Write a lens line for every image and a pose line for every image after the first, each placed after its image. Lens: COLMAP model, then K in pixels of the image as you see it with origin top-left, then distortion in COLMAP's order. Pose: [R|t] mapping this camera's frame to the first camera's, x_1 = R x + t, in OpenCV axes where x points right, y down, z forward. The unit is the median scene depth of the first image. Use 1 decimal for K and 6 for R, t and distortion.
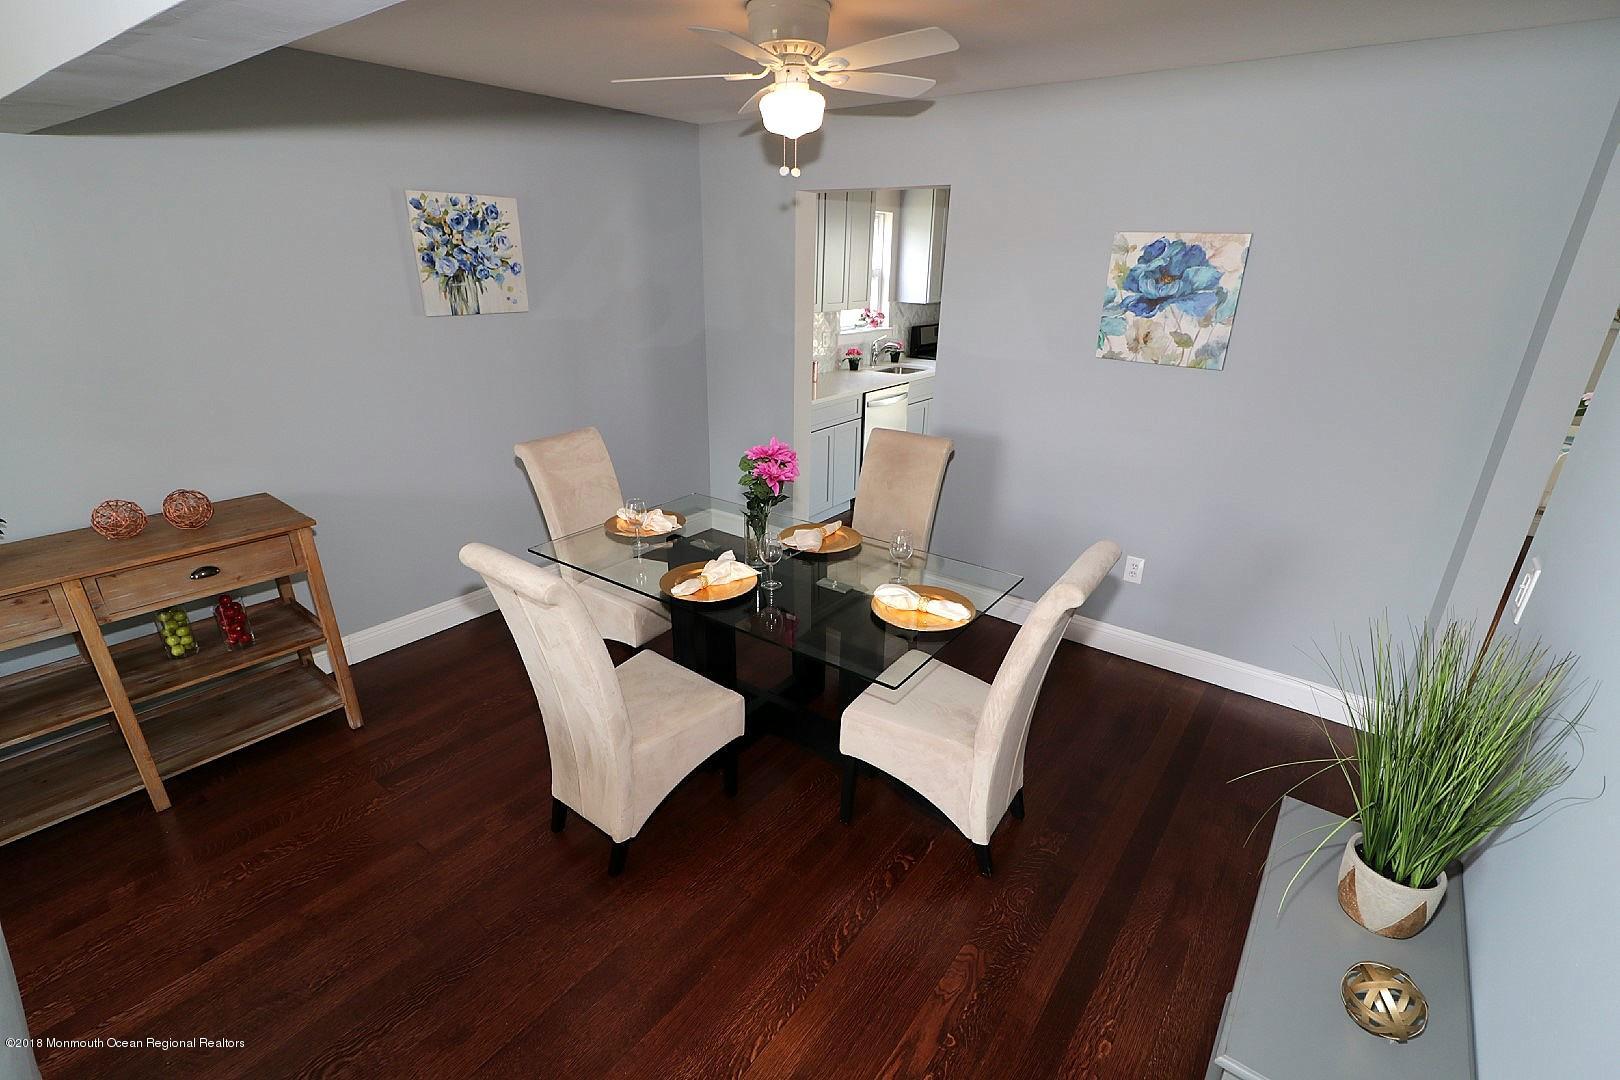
lens RADIAL K [[745.9, 0, 804.7], [0, 745.9, 510.6], [0, 0, 1]] dist [0.006837, -0.002897]
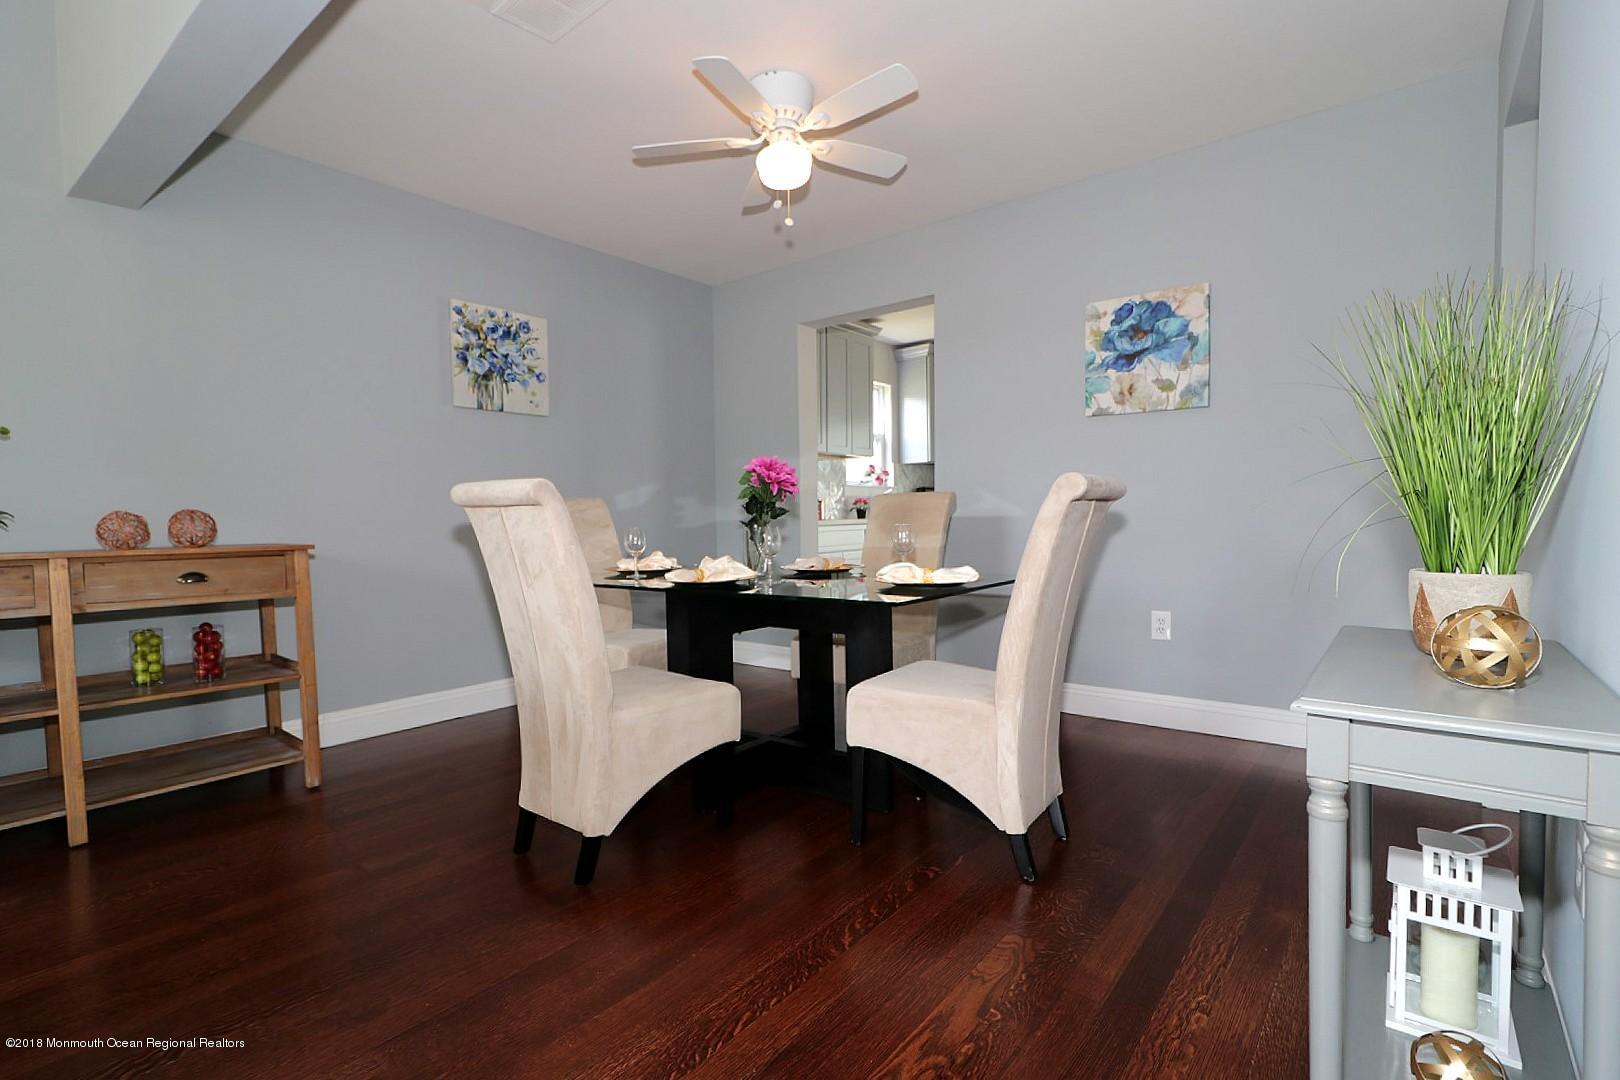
lens RADIAL K [[745.9, 0, 802.5], [0, 745.9, 508.9], [0, 0, 1]] dist [0.006837, -0.002897]
pose [[0.999325, -0.028839, -0.022771, 0.017630], [0.019633, 0.942884, -0.332541, 0.274982], [0.031061, 0.331869, 0.942814, 0.056675]]
